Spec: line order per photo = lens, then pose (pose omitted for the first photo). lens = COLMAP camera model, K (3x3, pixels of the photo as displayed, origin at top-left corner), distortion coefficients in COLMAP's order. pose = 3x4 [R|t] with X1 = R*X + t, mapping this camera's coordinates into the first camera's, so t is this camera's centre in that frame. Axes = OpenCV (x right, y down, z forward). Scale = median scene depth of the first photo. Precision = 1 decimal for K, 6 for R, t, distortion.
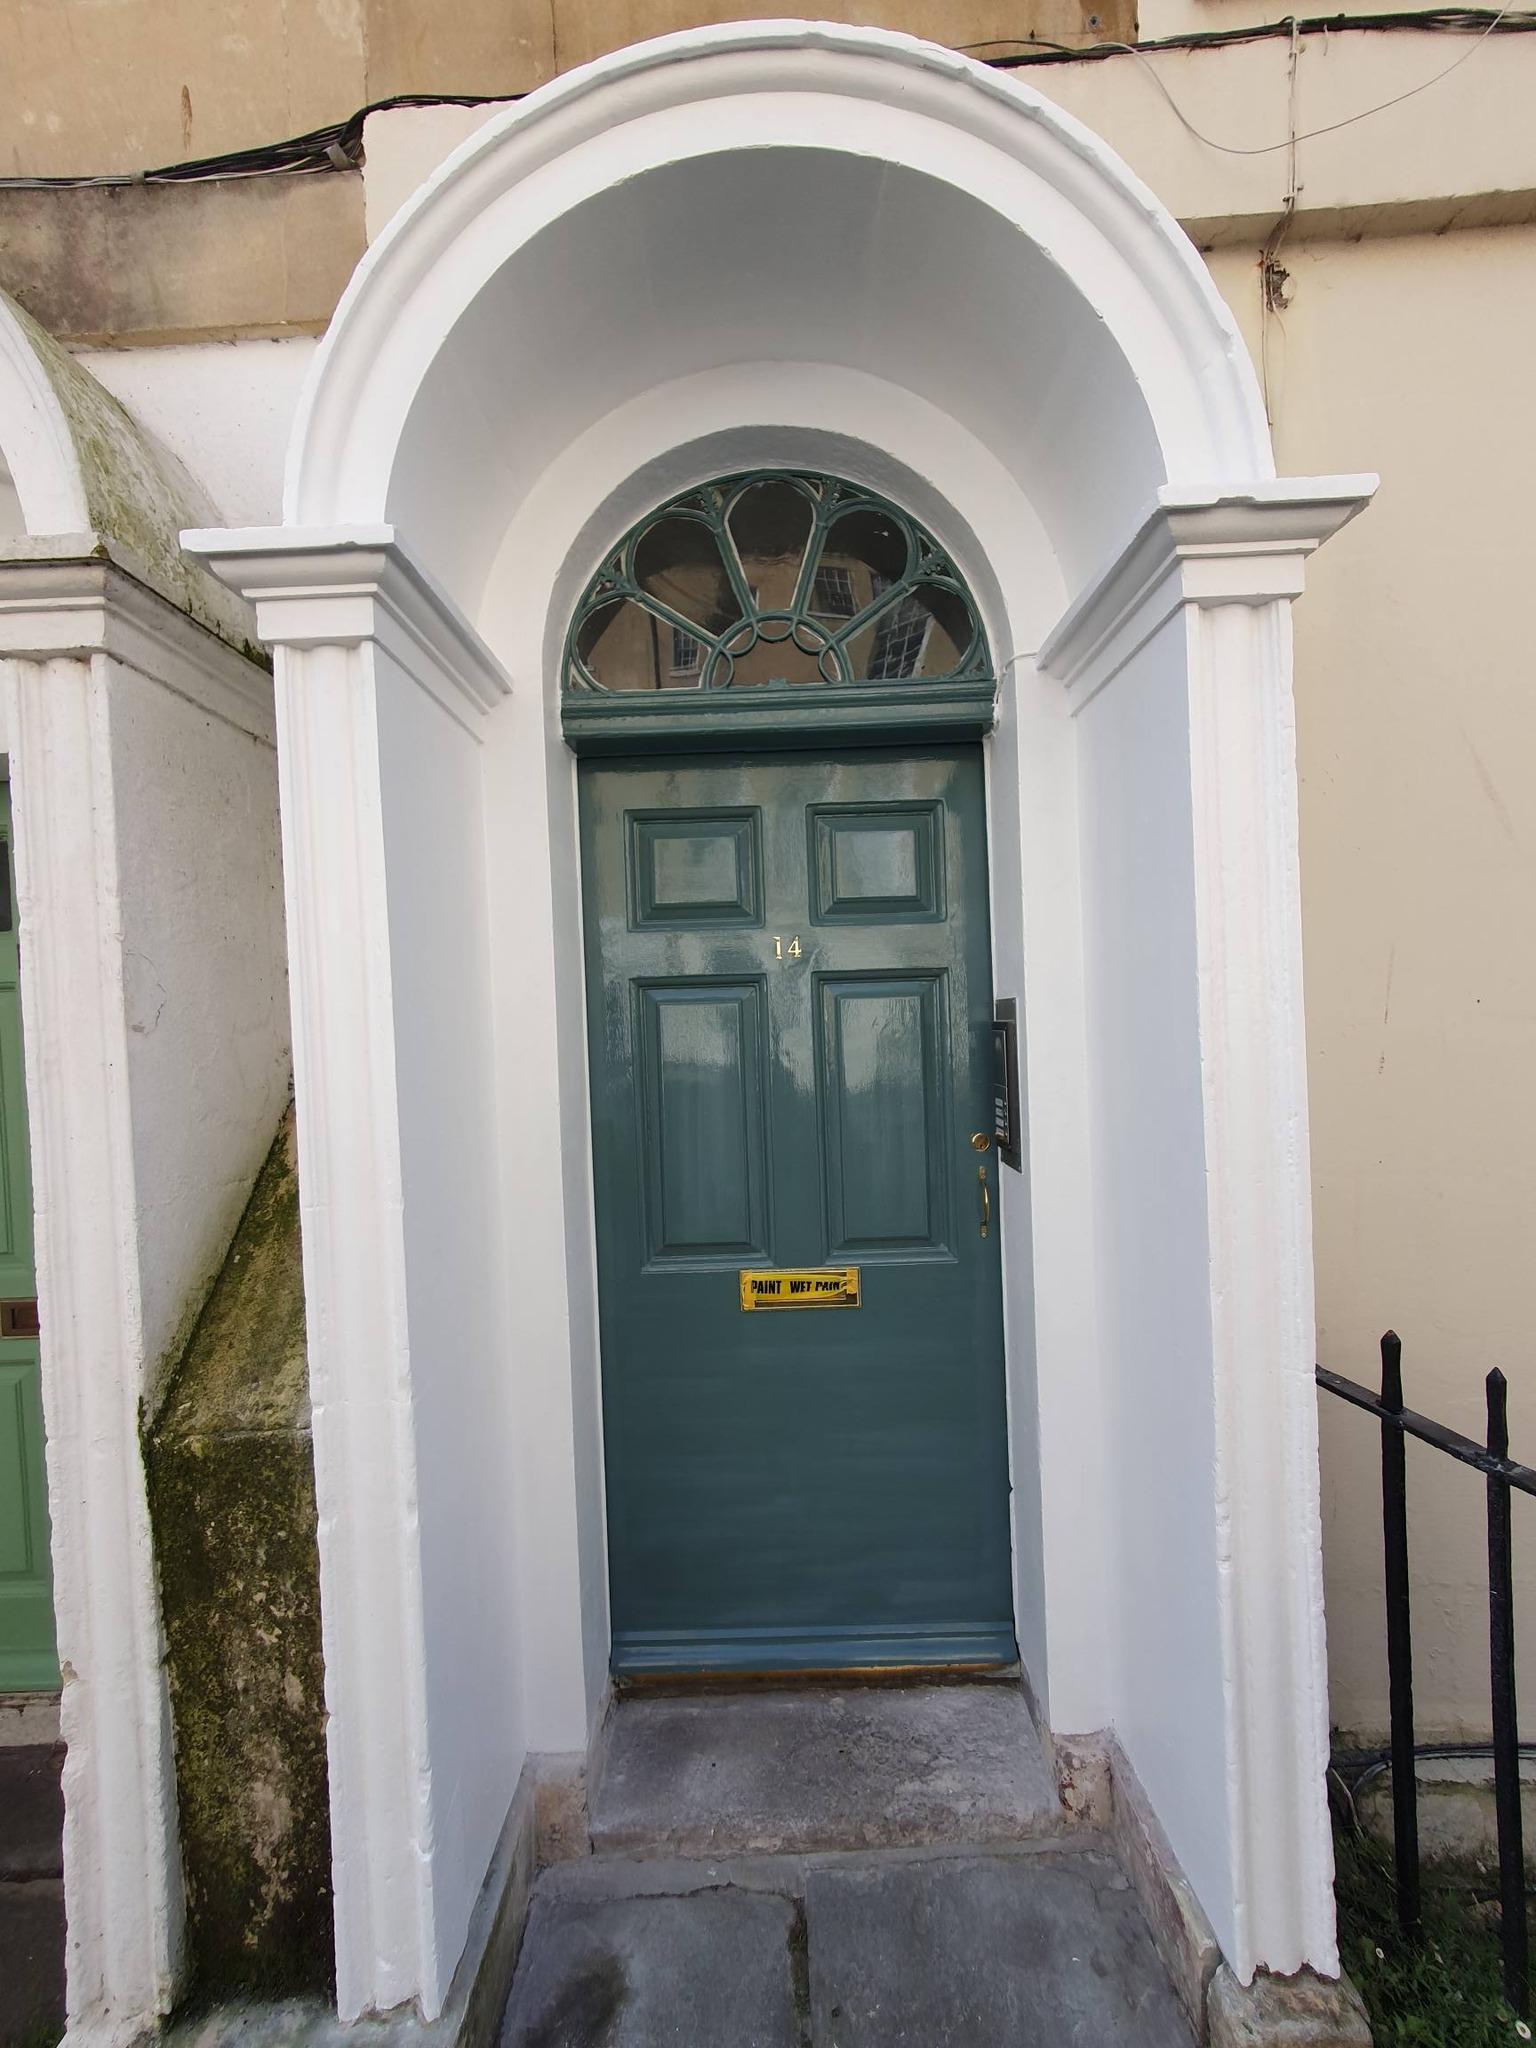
lens RADIAL K [[809.7, 0, 768.0], [0, 809.7, 1024.0], [0, 0, 1]] dist [0.000908, 0.000454]
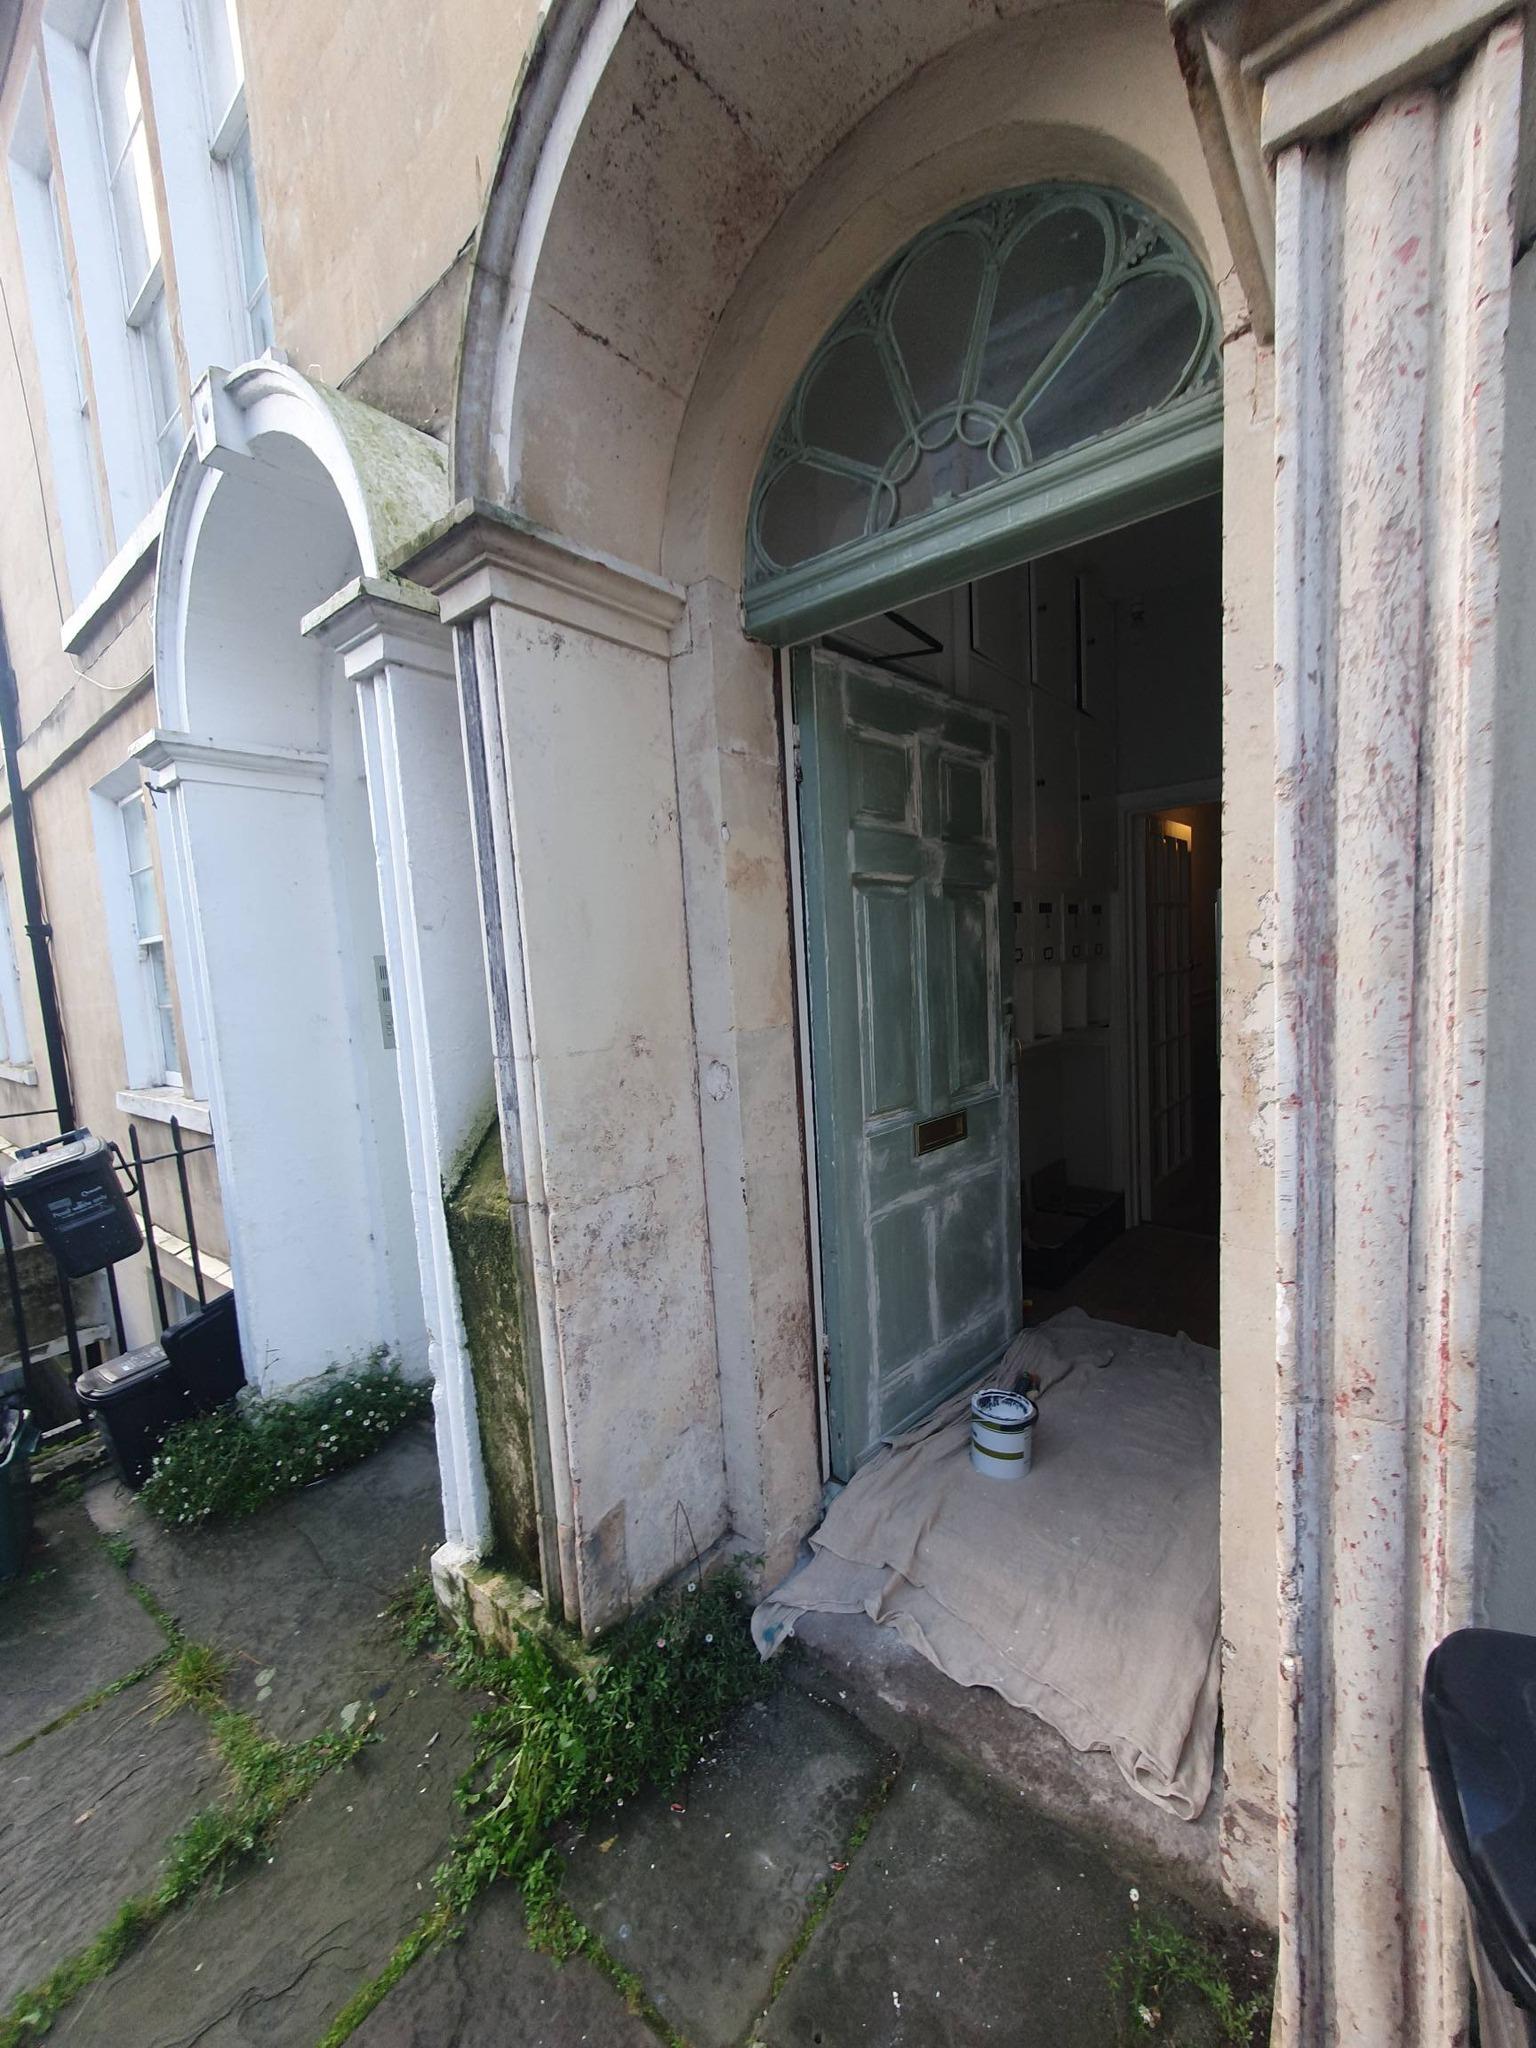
lens RADIAL K [[809.7, 0, 768.0], [0, 809.7, 1024.0], [0, 0, 1]] dist [0.000908, 0.000454]
pose [[0.782389, 0.045268, -0.621143, 0.476677], [0.031866, 0.993139, 0.112517, 0.026001], [0.621975, -0.107826, 0.775578, 0.187962]]
